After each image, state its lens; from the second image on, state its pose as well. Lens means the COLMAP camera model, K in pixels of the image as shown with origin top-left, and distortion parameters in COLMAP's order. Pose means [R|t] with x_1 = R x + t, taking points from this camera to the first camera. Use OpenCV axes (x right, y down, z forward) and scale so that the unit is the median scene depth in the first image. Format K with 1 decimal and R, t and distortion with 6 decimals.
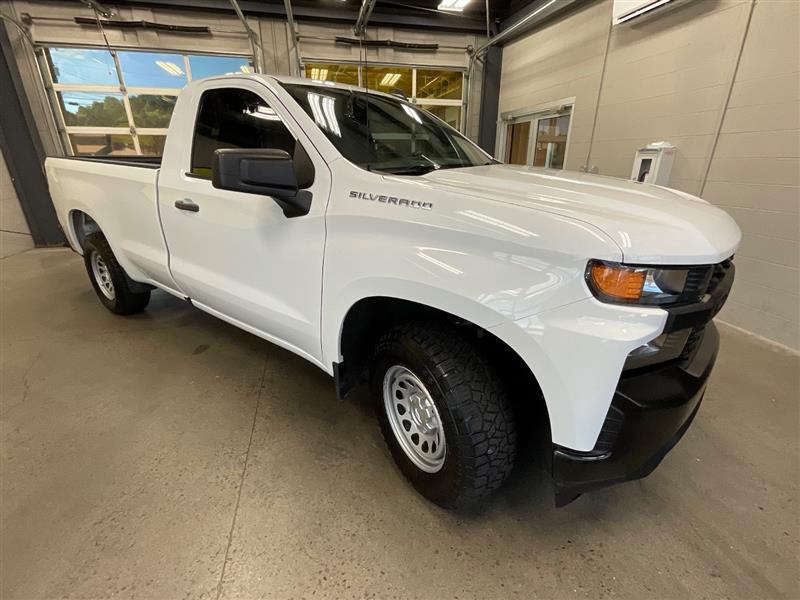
lens RADIAL K [[369.4, 0, 400.0], [0, 369.4, 300.0], [0, 0, 1]] dist [-0.004809, -0.000595]
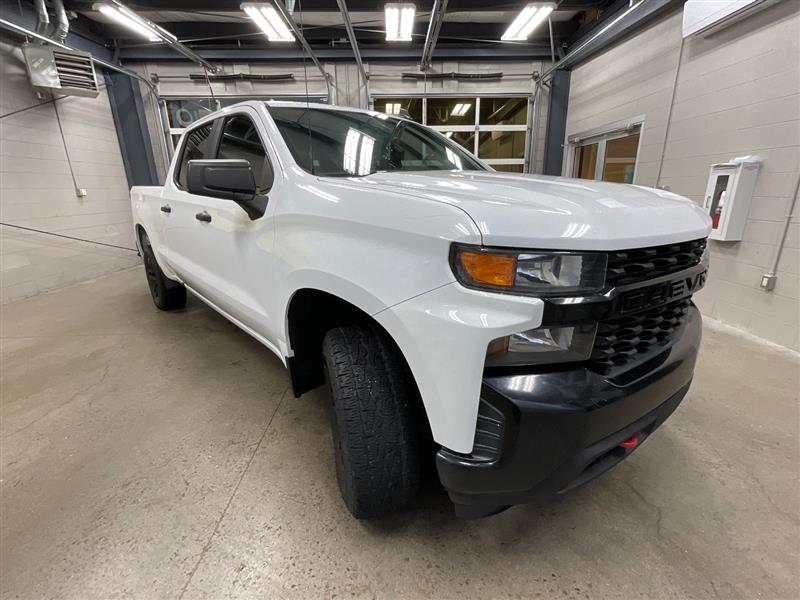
lens RADIAL K [[371.7, 0, 400.0], [0, 371.7, 300.0], [0, 0, 1]] dist [-0.027204, 0.017522]
pose [[0.980508, 0.038905, -0.192587, 0.053475], [-0.051944, 0.996653, -0.063125, 0.011239], [0.189487, 0.071899, 0.979247, -0.004907]]
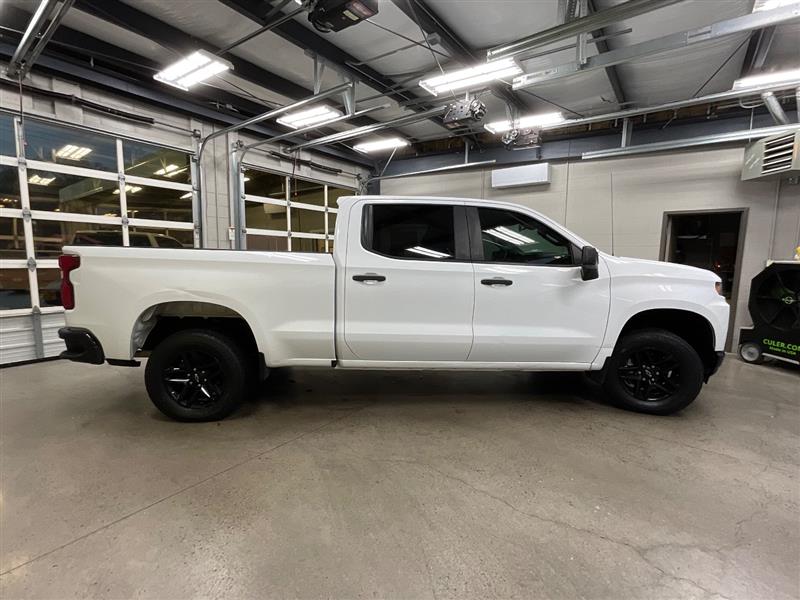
lens RADIAL K [[369.4, 0, 400.0], [0, 369.4, 300.0], [0, 0, 1]] dist [-0.004809, -0.000595]
pose [[0.769742, -0.066444, 0.634888, -0.665944], [0.218423, 0.961950, -0.164145, -0.009393], [-0.599824, 0.265024, 0.754966, 0.041375]]
